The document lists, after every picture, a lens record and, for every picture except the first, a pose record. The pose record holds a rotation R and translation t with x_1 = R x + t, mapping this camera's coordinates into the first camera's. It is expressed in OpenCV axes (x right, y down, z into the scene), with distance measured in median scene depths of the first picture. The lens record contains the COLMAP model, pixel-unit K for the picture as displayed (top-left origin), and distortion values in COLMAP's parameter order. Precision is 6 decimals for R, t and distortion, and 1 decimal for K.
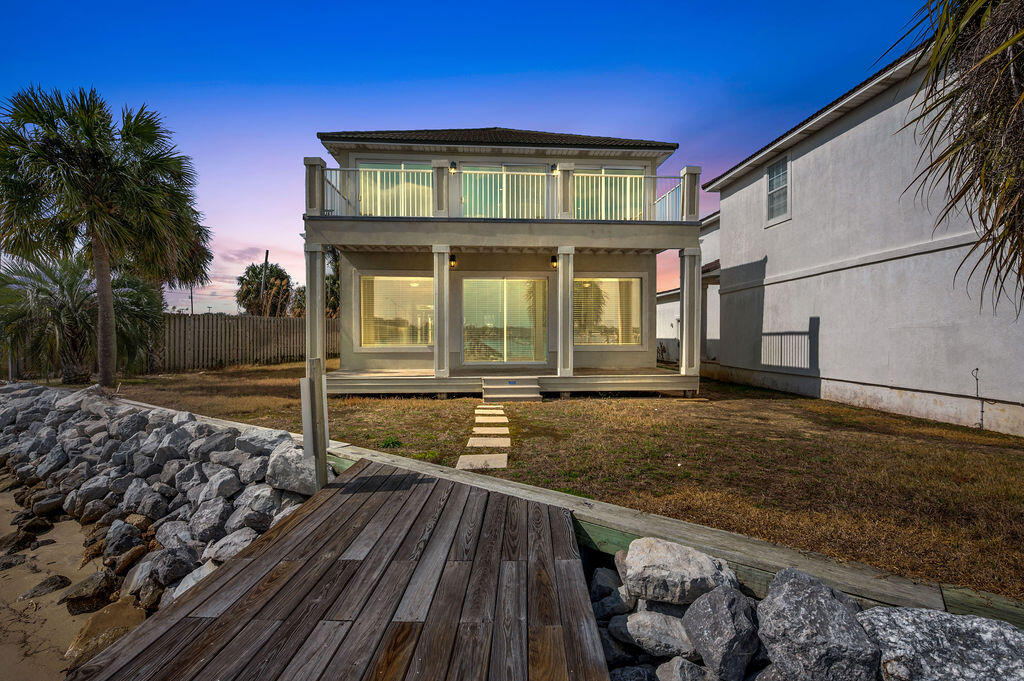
lens RADIAL K [[475.0, 0, 509.4], [0, 475.0, 337.4], [0, 0, 1]] dist [0.003493, -0.000044]
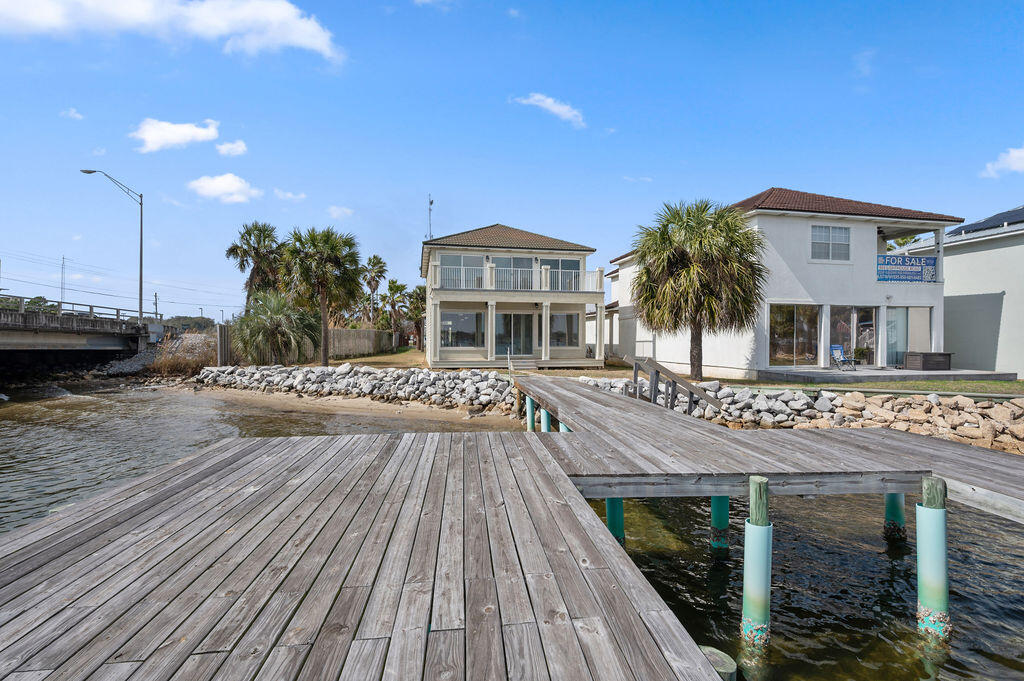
lens RADIAL K [[475.0, 0, 514.9], [0, 475.0, 341.1], [0, 0, 1]] dist [0.003493, -0.000044]
pose [[0.988629, 0.002431, 0.150354, -0.352169], [-0.001930, 0.999992, -0.003478, -0.000363], [-0.150361, 0.003148, 0.988626, -1.150054]]
